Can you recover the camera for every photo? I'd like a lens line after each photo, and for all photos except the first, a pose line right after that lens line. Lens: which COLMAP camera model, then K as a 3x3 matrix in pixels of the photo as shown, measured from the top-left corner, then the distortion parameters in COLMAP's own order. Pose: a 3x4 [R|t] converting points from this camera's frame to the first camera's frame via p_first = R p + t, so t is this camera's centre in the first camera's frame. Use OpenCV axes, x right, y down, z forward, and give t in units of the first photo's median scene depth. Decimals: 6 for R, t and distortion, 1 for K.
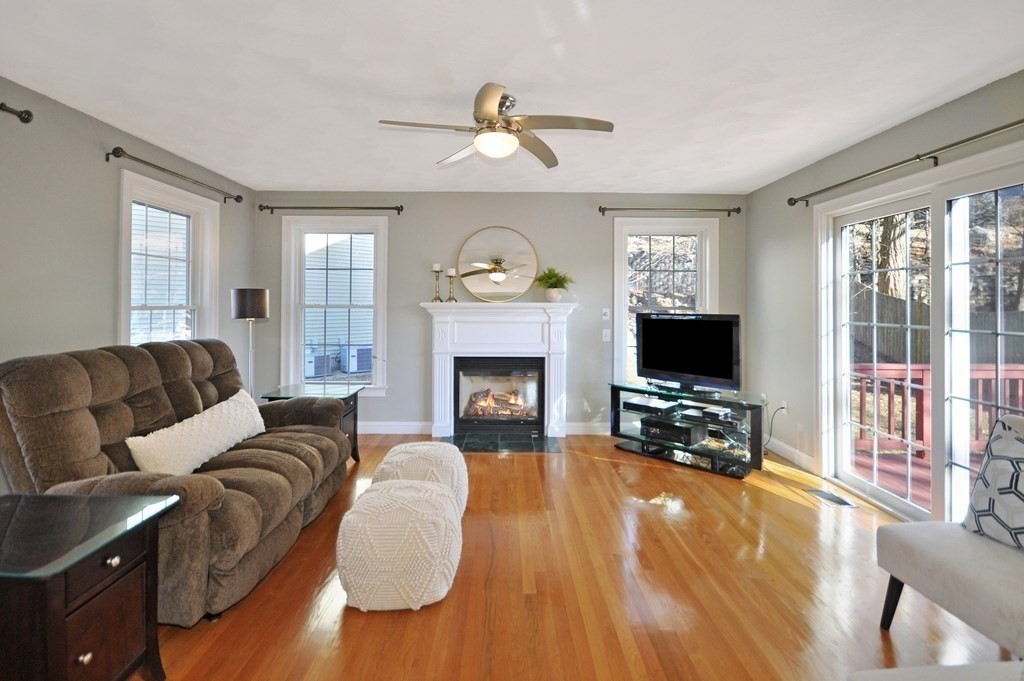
lens RADIAL K [[473.8, 0, 510.1], [0, 473.8, 297.7], [0, 0, 1]] dist [0.000504, -0.000023]
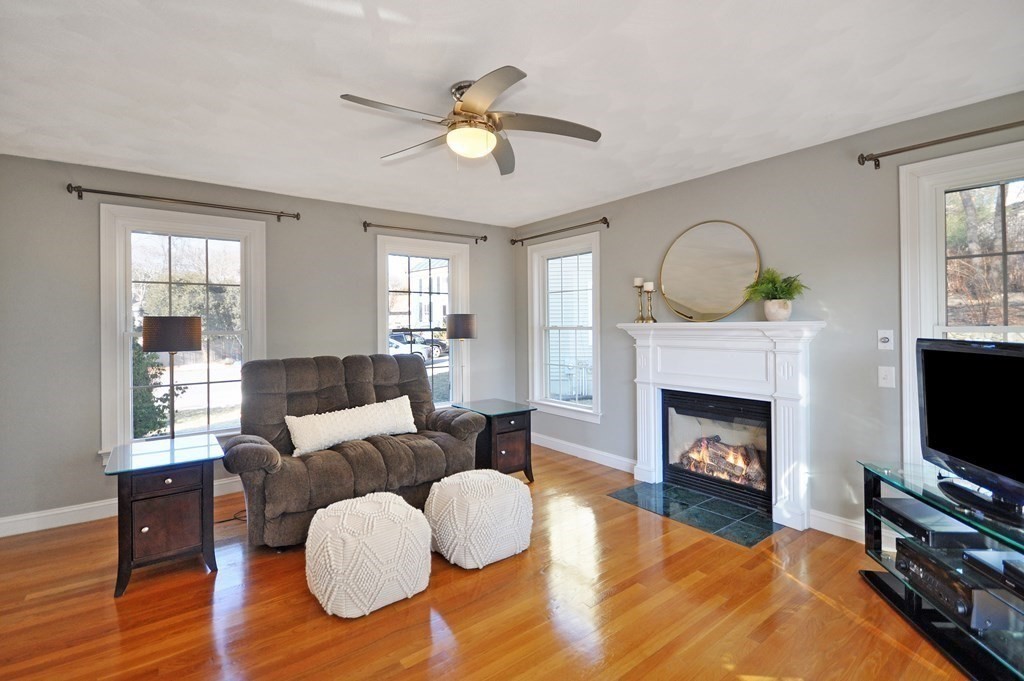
lens RADIAL K [[471.7, 0, 510.5], [0, 471.7, 325.0], [0, 0, 1]] dist [-0.000331, -0.000235]
pose [[0.605846, -0.009040, -0.795531, 0.384575], [0.021150, 0.999765, 0.004746, 0.004682], [0.795301, -0.019701, 0.605895, 0.303559]]
